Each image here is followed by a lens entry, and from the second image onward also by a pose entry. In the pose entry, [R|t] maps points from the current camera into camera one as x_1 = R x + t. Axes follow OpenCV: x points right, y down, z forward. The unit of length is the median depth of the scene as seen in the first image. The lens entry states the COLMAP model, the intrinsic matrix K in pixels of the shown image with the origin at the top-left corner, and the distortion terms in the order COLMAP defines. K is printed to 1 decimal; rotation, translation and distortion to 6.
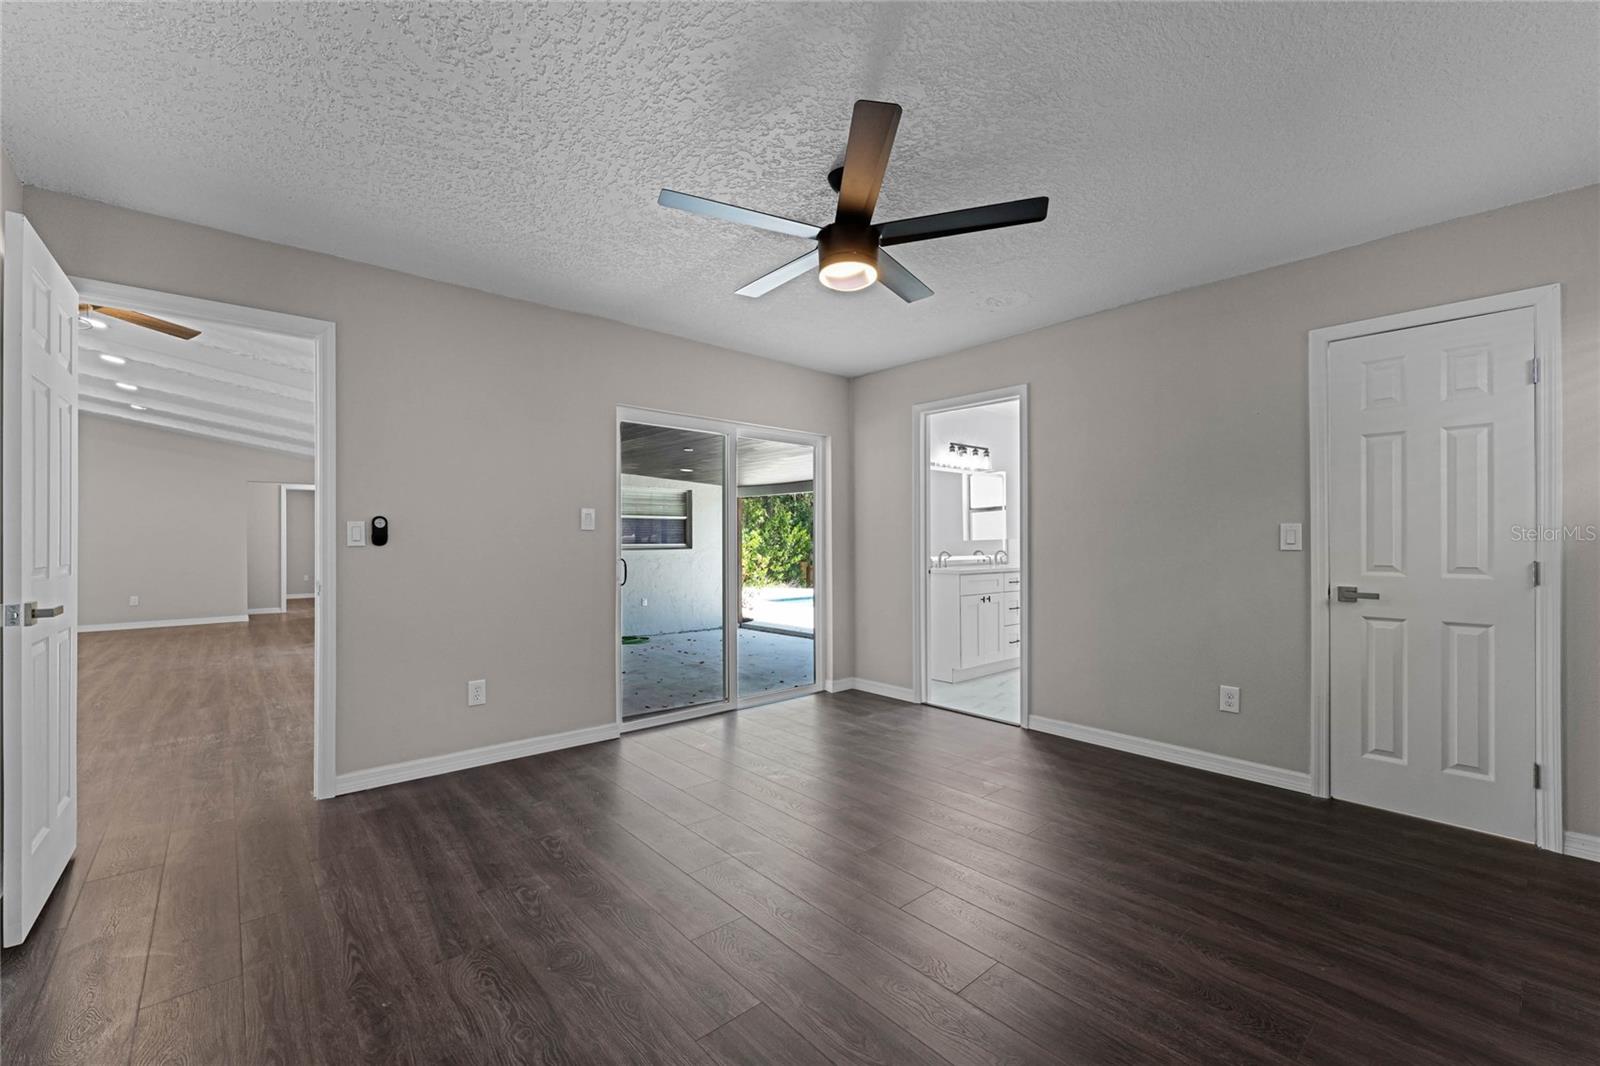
lens RADIAL K [[658.6, 0, 802.4], [0, 658.6, 542.0], [0, 0, 1]] dist [-0.000635, -0.000168]
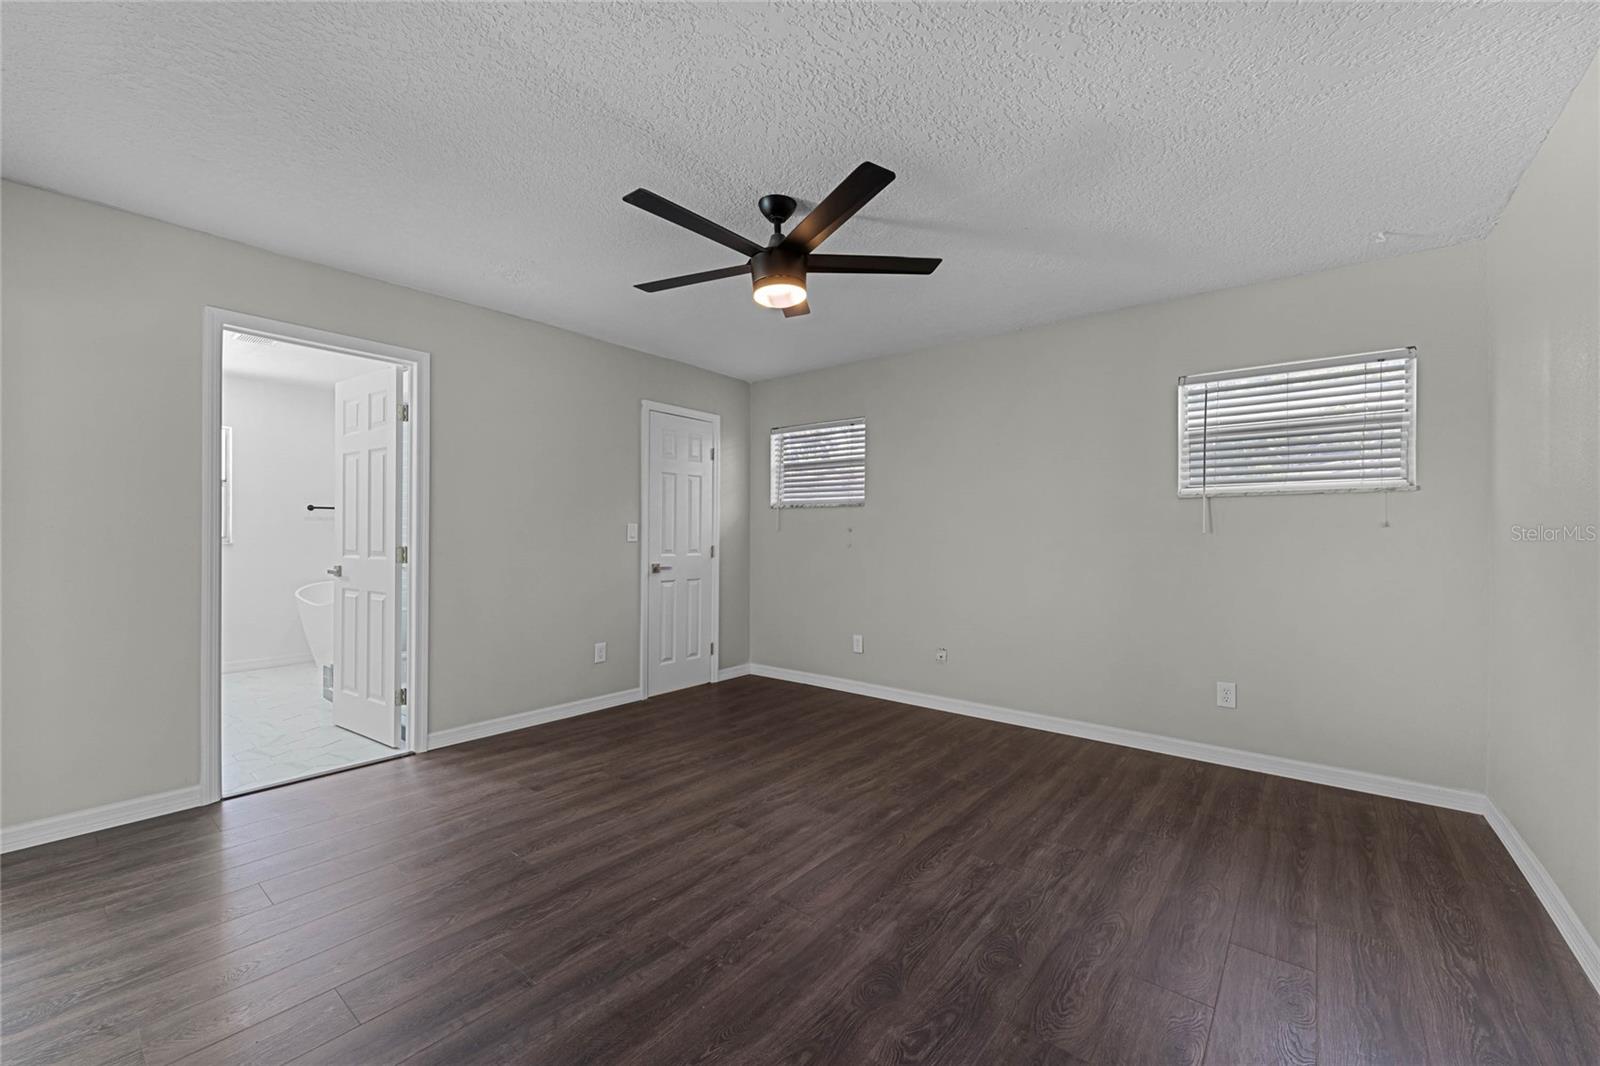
lens RADIAL K [[634.4, 0, 800.0], [0, 634.4, 533.0], [0, 0, 1]] dist [0.001126, 0.000126]
pose [[-0.163593, 0.003591, 0.986521, -0.853021], [-0.003560, 0.999985, -0.004231, -0.002715], [-0.986521, -0.004204, -0.163578, 0.990152]]
